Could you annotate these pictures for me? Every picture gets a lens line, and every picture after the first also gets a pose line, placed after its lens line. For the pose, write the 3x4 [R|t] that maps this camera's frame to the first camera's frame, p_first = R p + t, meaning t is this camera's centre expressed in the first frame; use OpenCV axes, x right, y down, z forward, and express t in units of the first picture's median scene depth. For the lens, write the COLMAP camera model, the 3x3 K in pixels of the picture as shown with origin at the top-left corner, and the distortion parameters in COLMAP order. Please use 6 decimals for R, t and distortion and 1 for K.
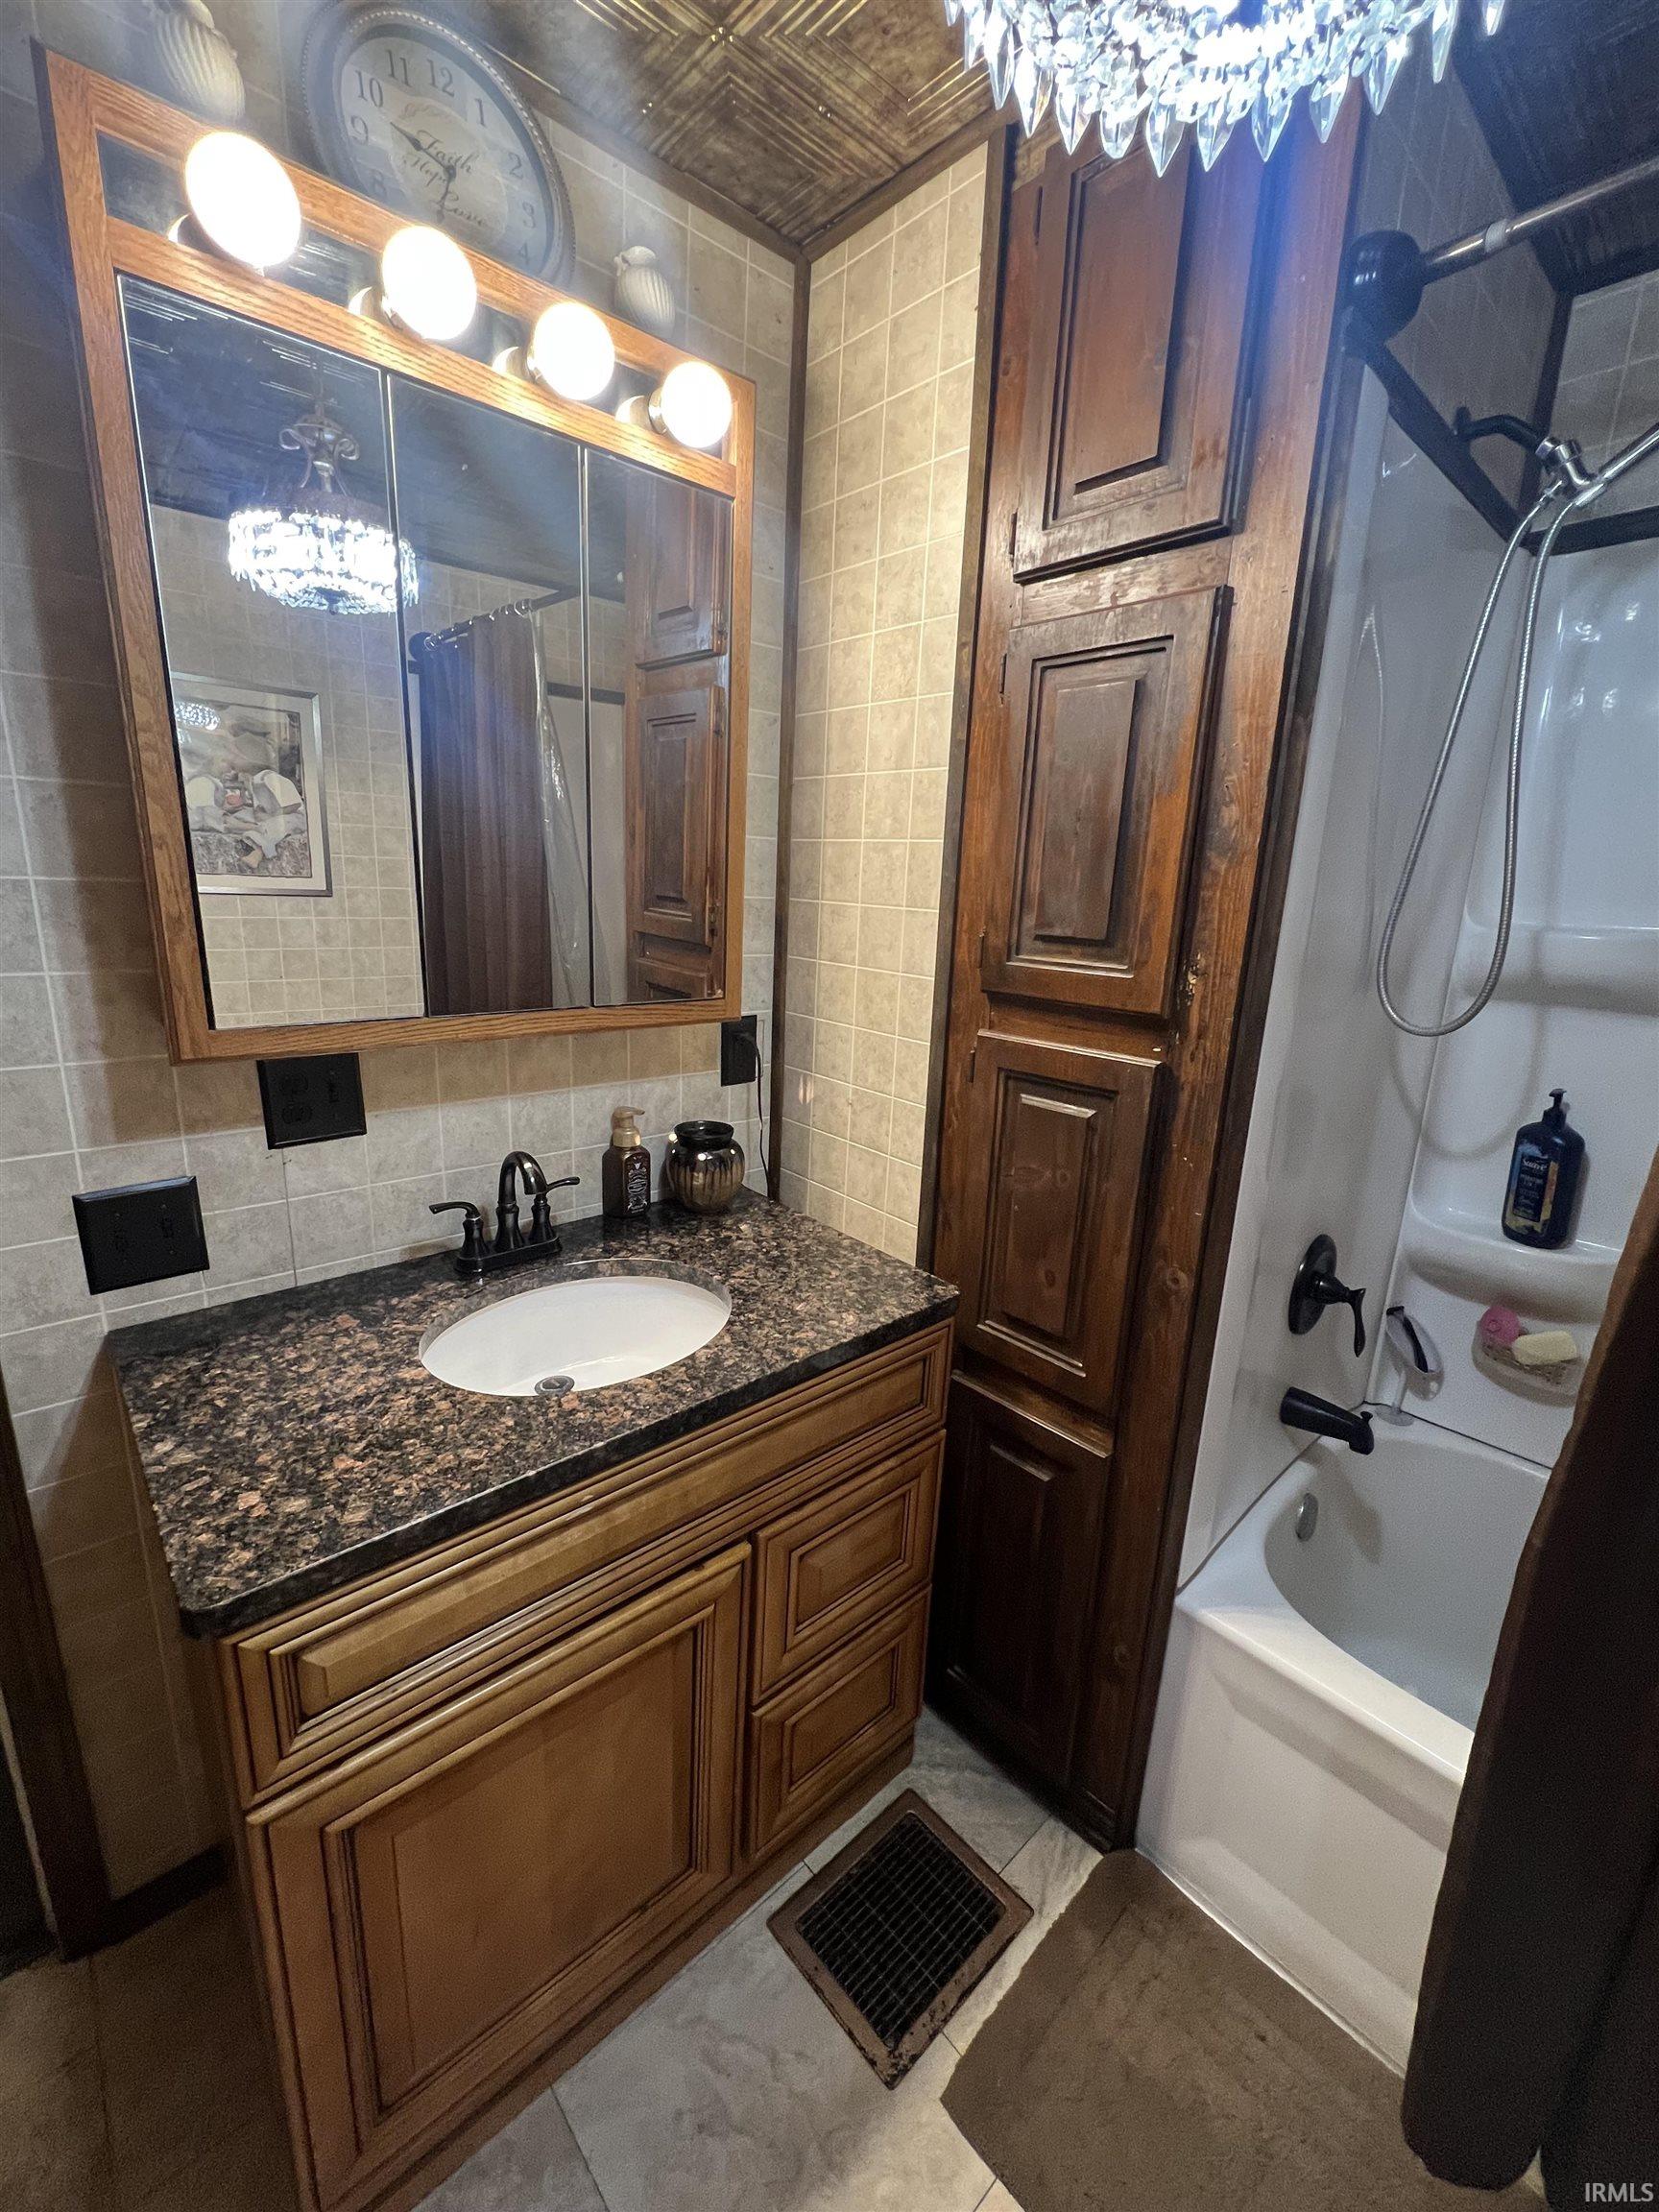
lens RADIAL K [[888.9, 0, 831.1], [0, 888.9, 1101.0], [0, 0, 1]] dist [-0.002831, 0.000627]
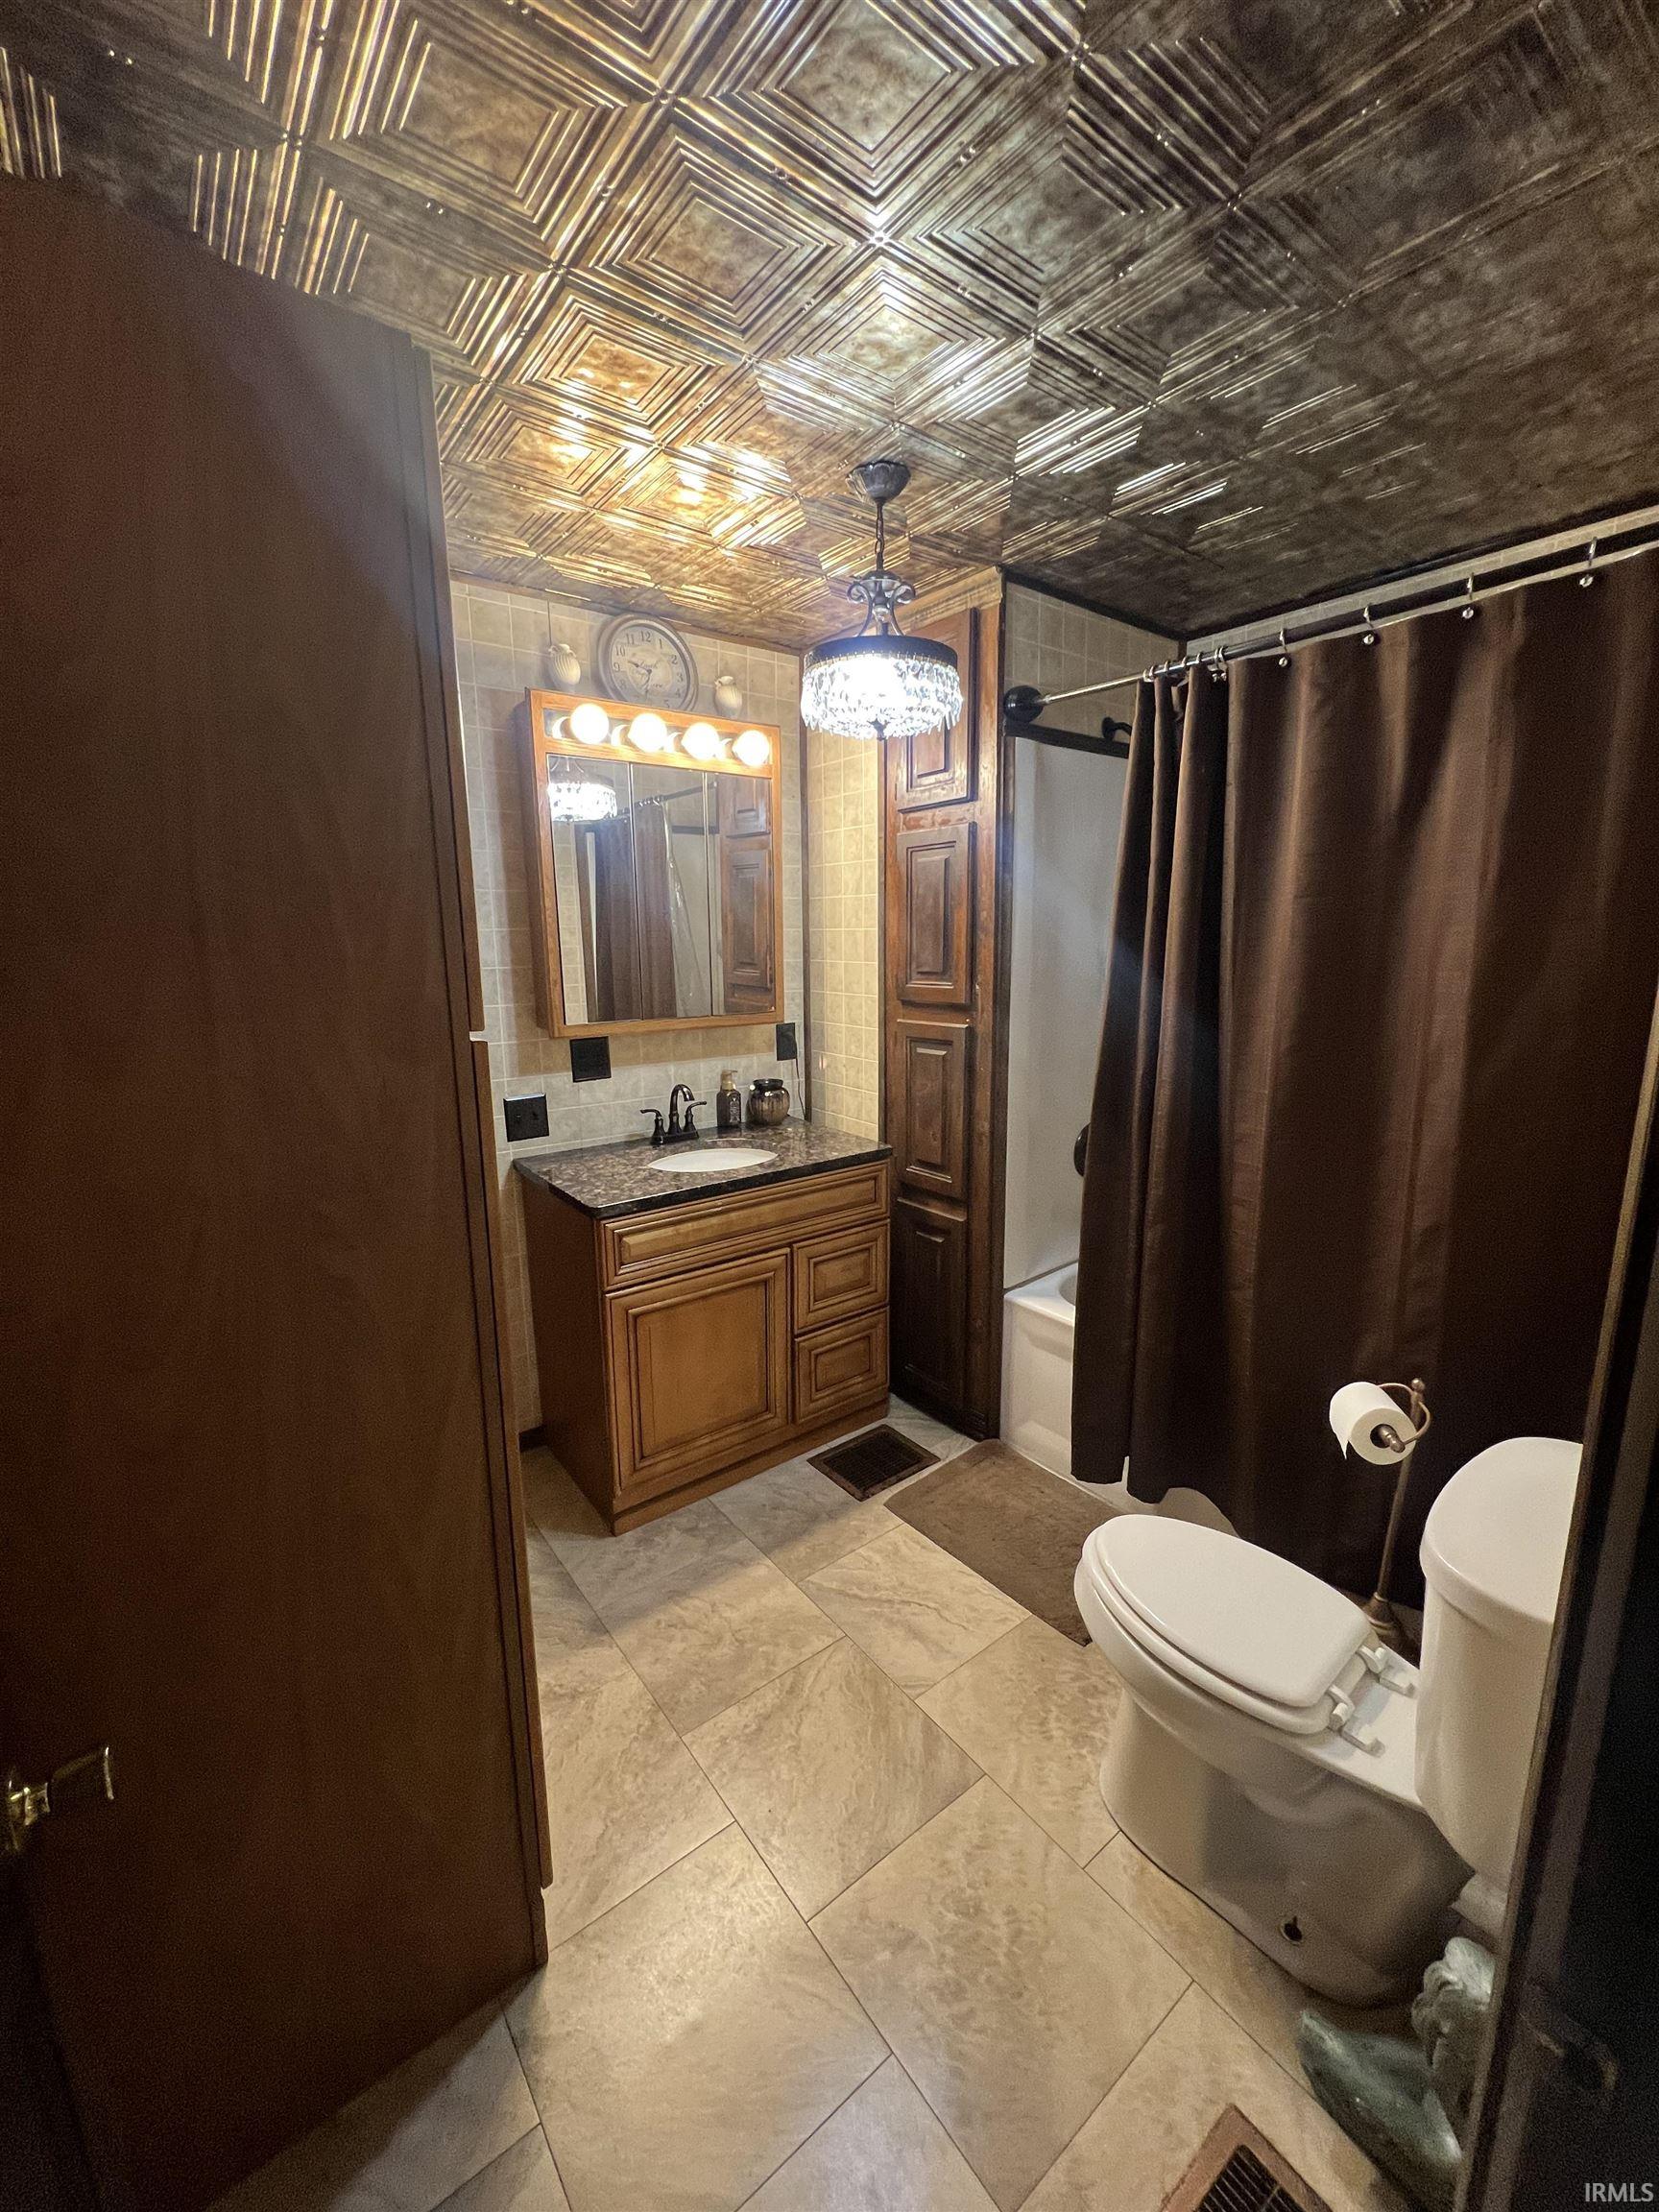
lens RADIAL K [[884.2, 0, 831.4], [0, 884.2, 1108.2], [0, 0, 1]] dist [-0.001132, -0.000129]
pose [[0.995116, -0.035522, -0.092102, 0.192625], [0.030267, 0.997867, -0.057840, 0.235567], [0.093960, 0.054769, 0.994068, -1.016909]]
